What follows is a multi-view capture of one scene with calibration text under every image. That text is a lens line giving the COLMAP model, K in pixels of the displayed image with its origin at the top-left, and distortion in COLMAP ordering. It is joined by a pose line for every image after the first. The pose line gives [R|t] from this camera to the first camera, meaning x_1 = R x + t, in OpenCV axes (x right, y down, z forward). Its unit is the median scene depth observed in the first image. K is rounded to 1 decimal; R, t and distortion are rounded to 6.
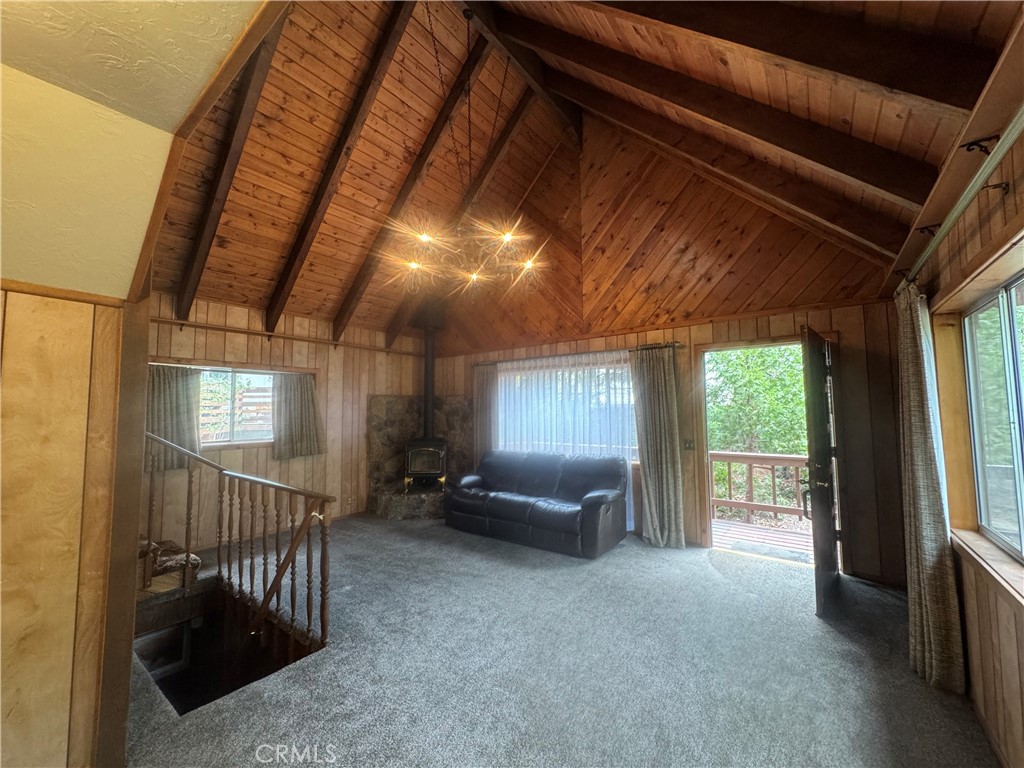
lens RADIAL K [[407.4, 0, 512.0], [0, 407.4, 384.0], [0, 0, 1]] dist [-0.002140, 0.000132]
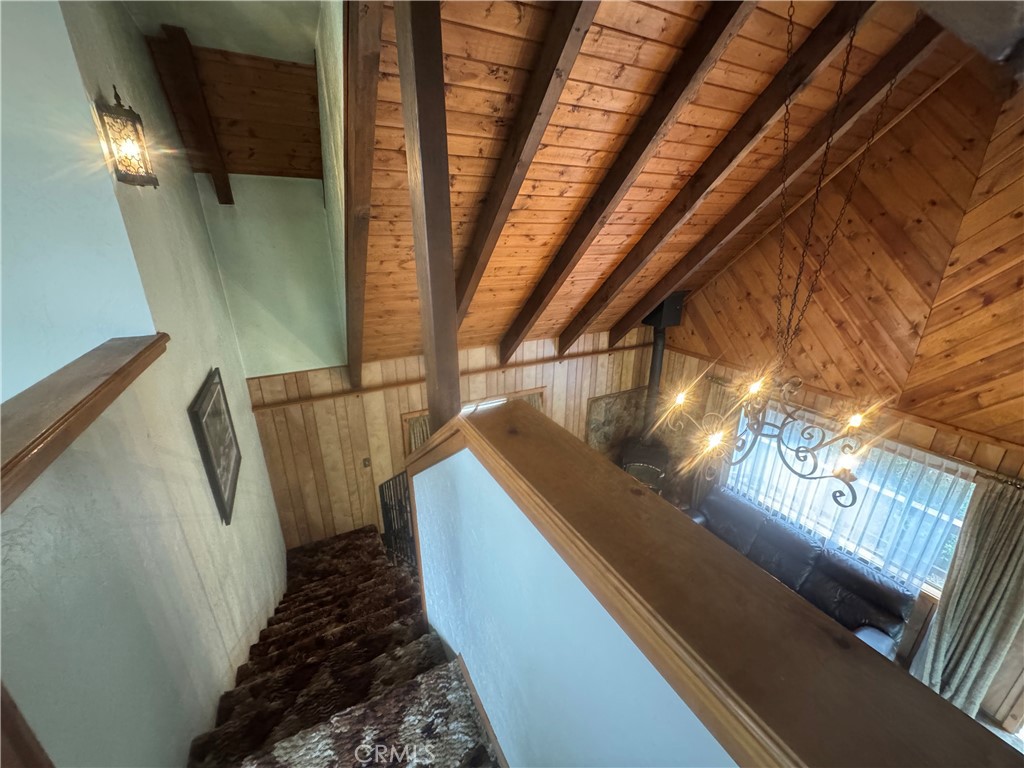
lens RADIAL K [[407.4, 0, 512.0], [0, 407.4, 384.0], [0, 0, 1]] dist [-0.002140, 0.000132]
pose [[0.909012, 0.150183, -0.388771, -0.176692], [0.018978, 0.916934, 0.398588, -0.485273], [0.416338, -0.369699, 0.830653, 0.152285]]
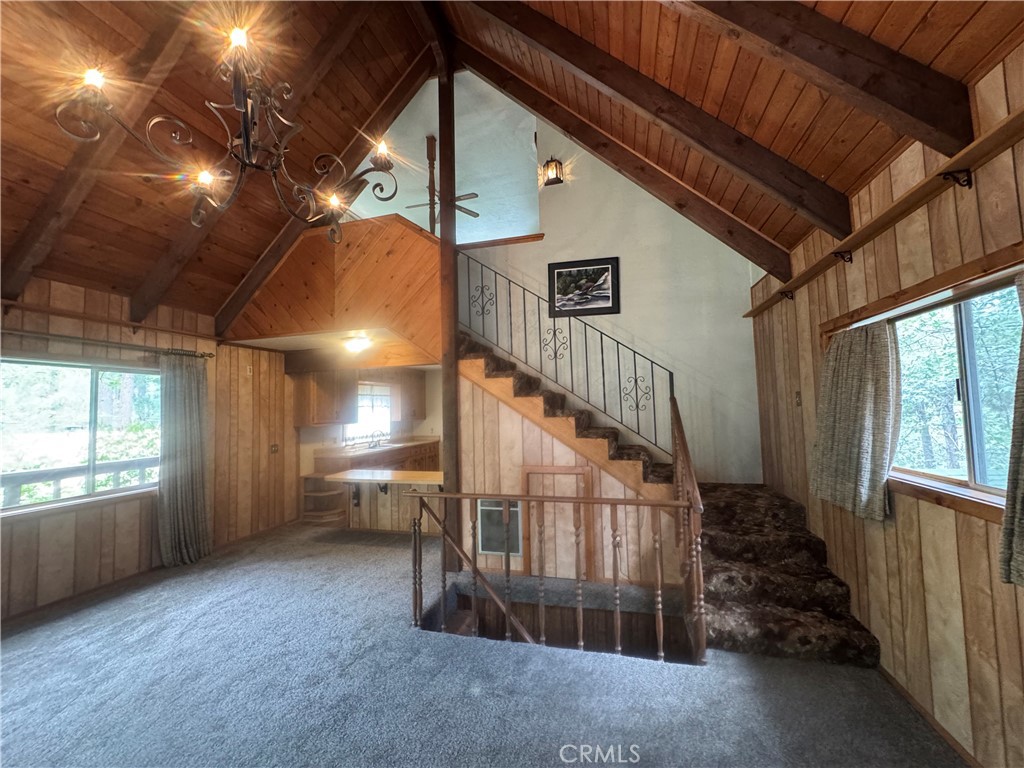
lens RADIAL K [[407.4, 0, 512.0], [0, 407.4, 384.0], [0, 0, 1]] dist [-0.002140, 0.000132]
pose [[-0.927130, 0.006845, -0.374677, -0.148804], [0.054320, 0.991728, -0.116296, 0.063922], [0.370782, -0.128174, -0.919833, 1.137422]]
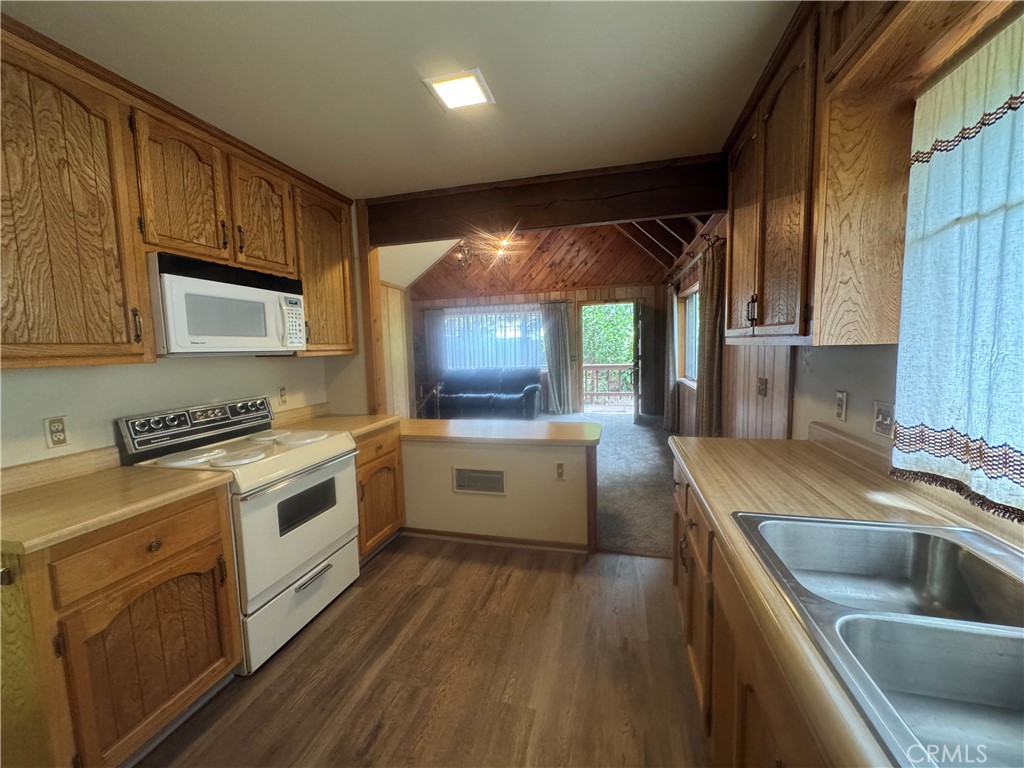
lens RADIAL K [[407.4, 0, 512.0], [0, 407.4, 384.0], [0, 0, 1]] dist [-0.002140, 0.000132]
pose [[0.919815, -0.057187, 0.388163, -0.458682], [-0.001665, 0.988743, 0.149614, -0.005623], [-0.392350, -0.138263, 0.909365, -0.479462]]
